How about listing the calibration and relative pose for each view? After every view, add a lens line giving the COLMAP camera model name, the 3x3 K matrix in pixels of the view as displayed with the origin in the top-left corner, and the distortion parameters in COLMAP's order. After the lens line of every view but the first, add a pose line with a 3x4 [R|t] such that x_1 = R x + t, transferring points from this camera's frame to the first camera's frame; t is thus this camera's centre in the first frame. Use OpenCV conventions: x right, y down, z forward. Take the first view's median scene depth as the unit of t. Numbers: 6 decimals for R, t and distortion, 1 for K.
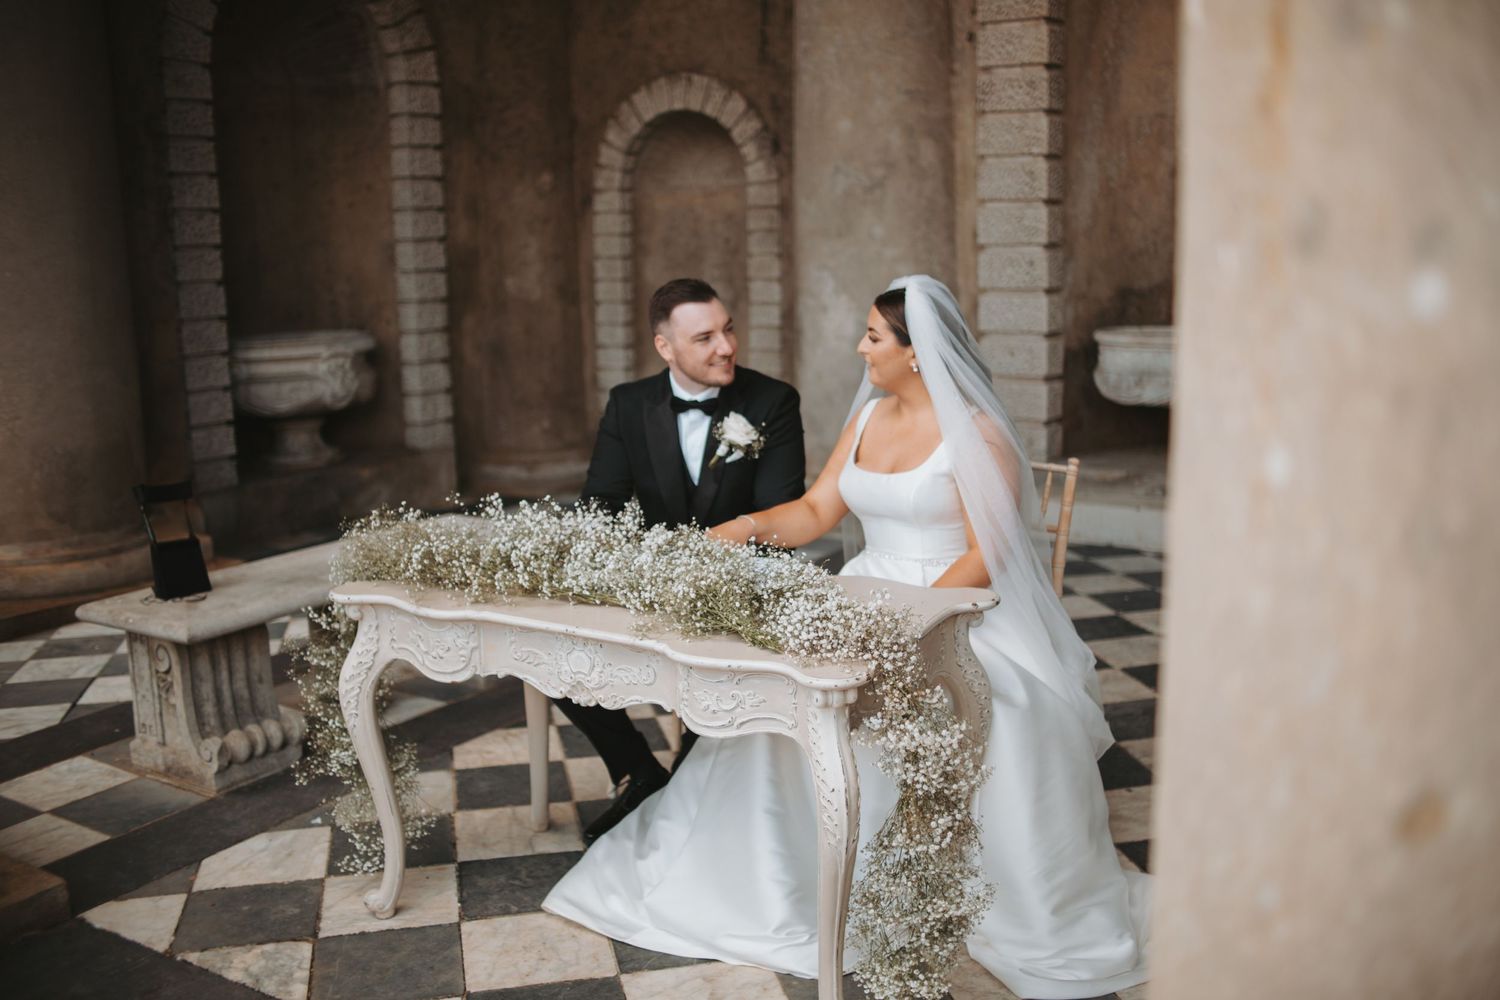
lens RADIAL K [[1274.6, 0, 750.0], [0, 1274.6, 500.0], [0, 0, 1]] dist [-0.169390, 0.196347]
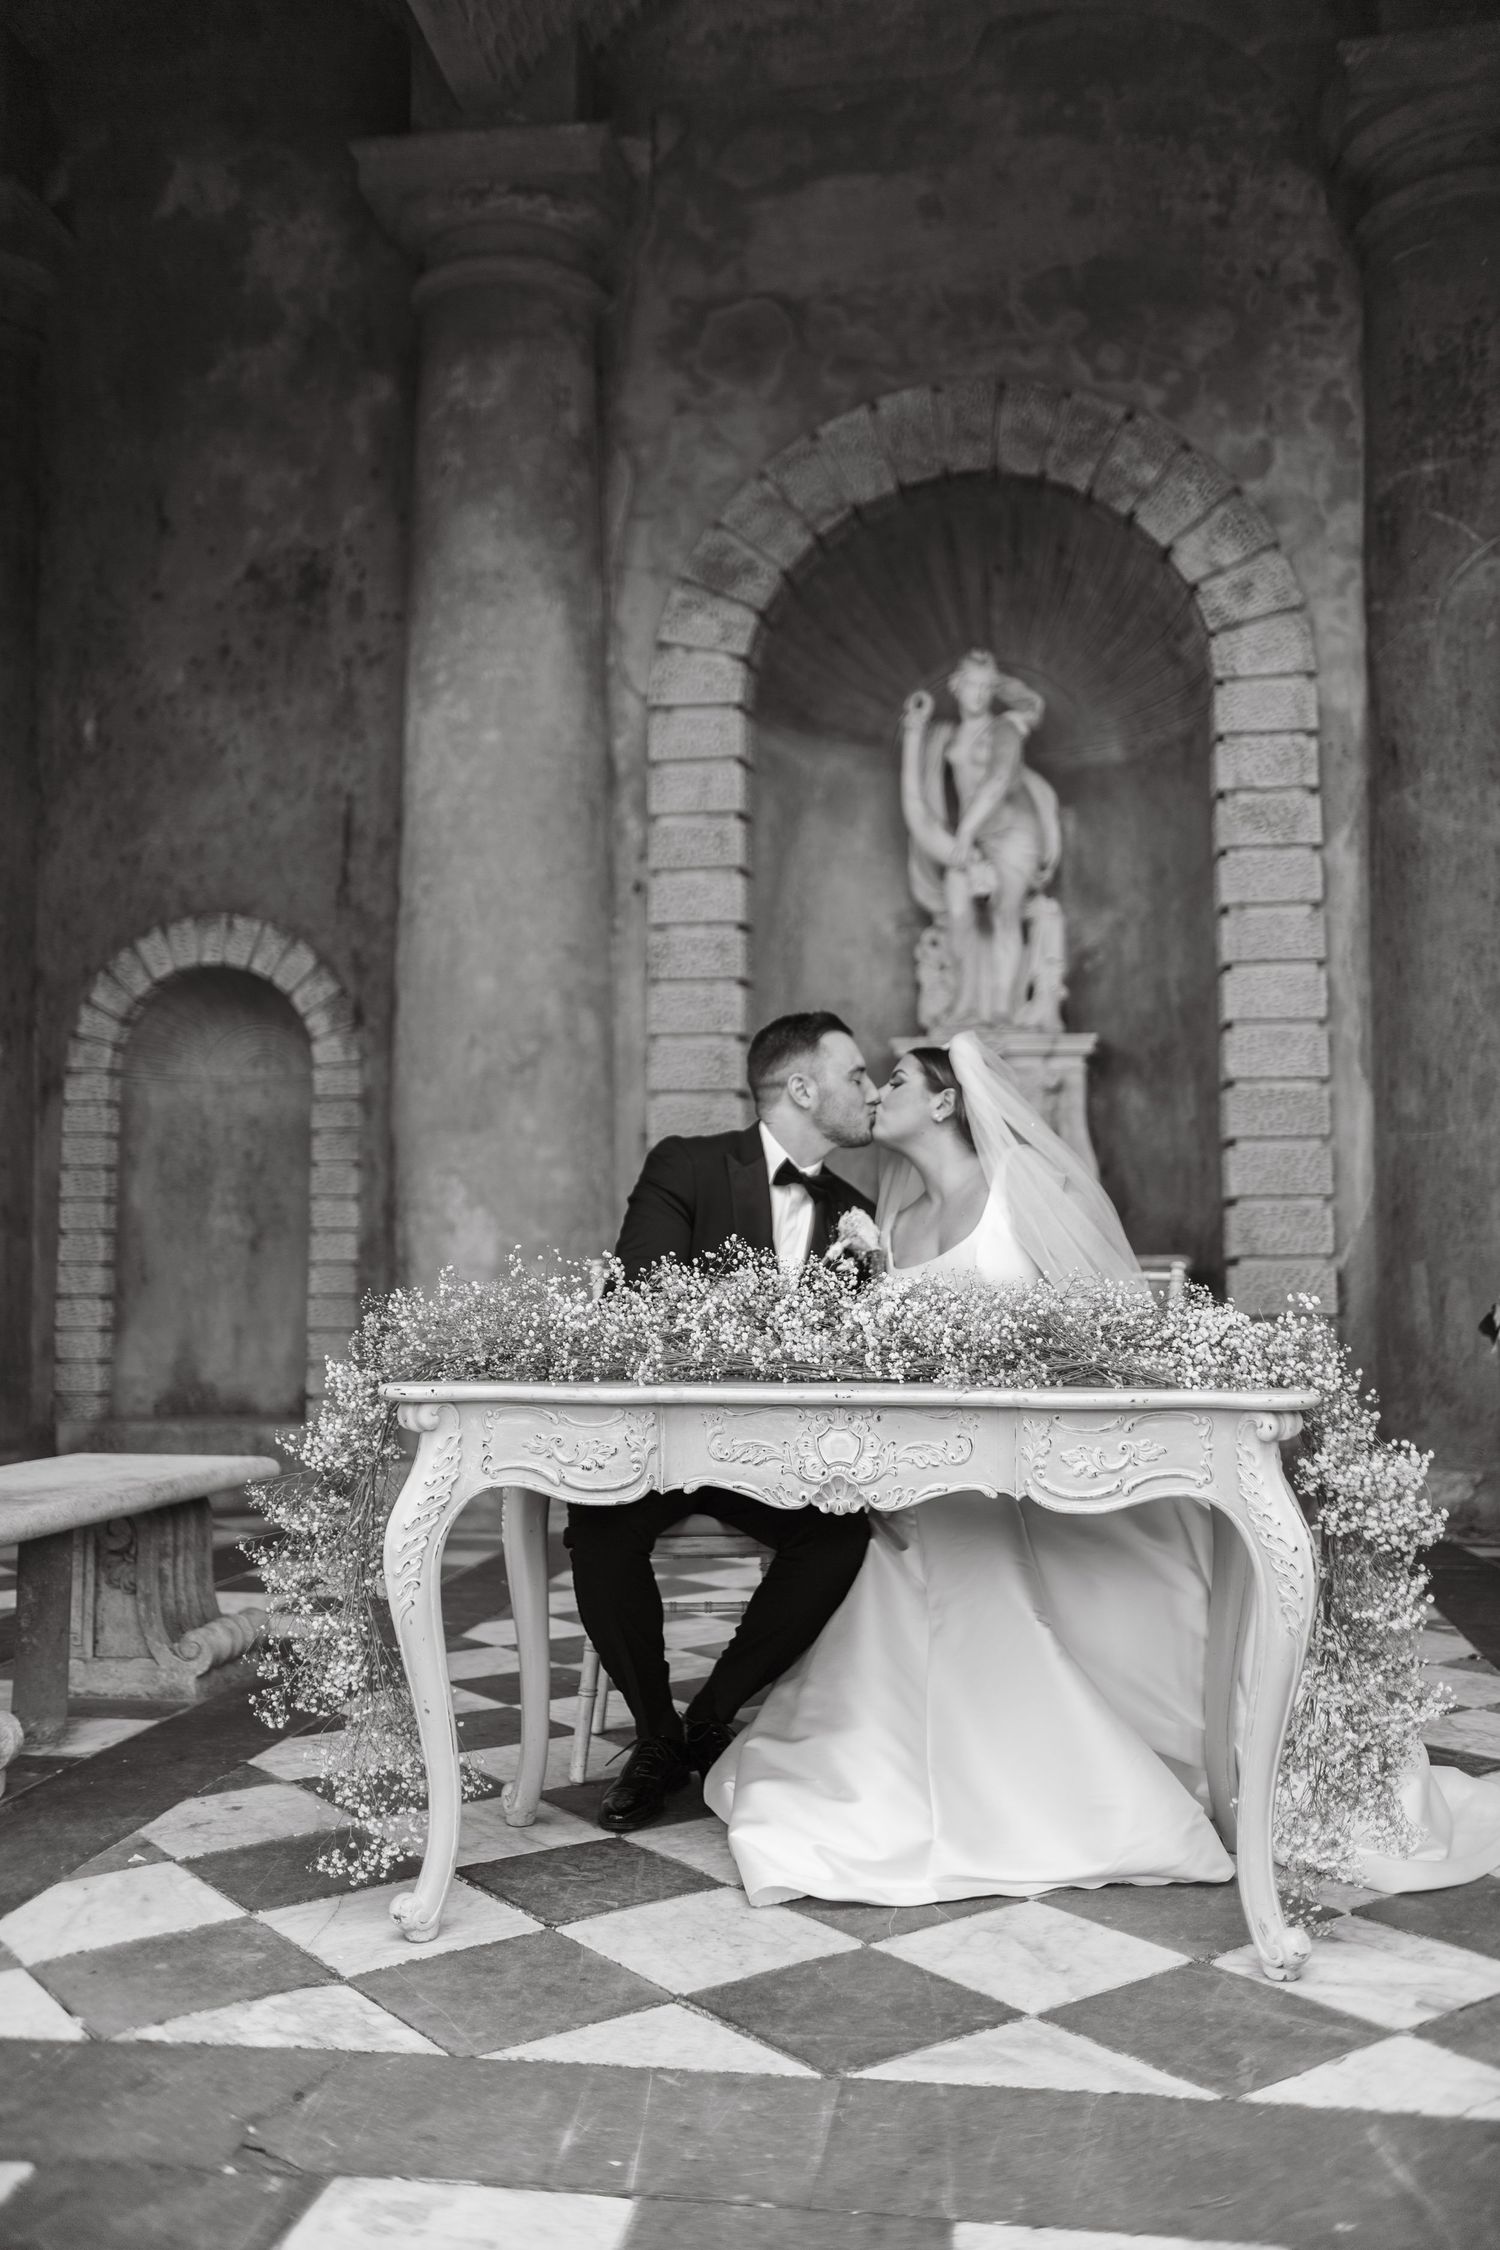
lens RADIAL K [[1721.3, 0, 752.7], [0, 1721.3, 1164.3], [0, 0, 1]] dist [-0.092897, 0.120503]
pose [[0.931375, 0.035840, 0.362293, -0.139469], [0.051621, 0.972087, -0.228871, 0.050135], [-0.360383, 0.231866, 0.903527, 0.031258]]
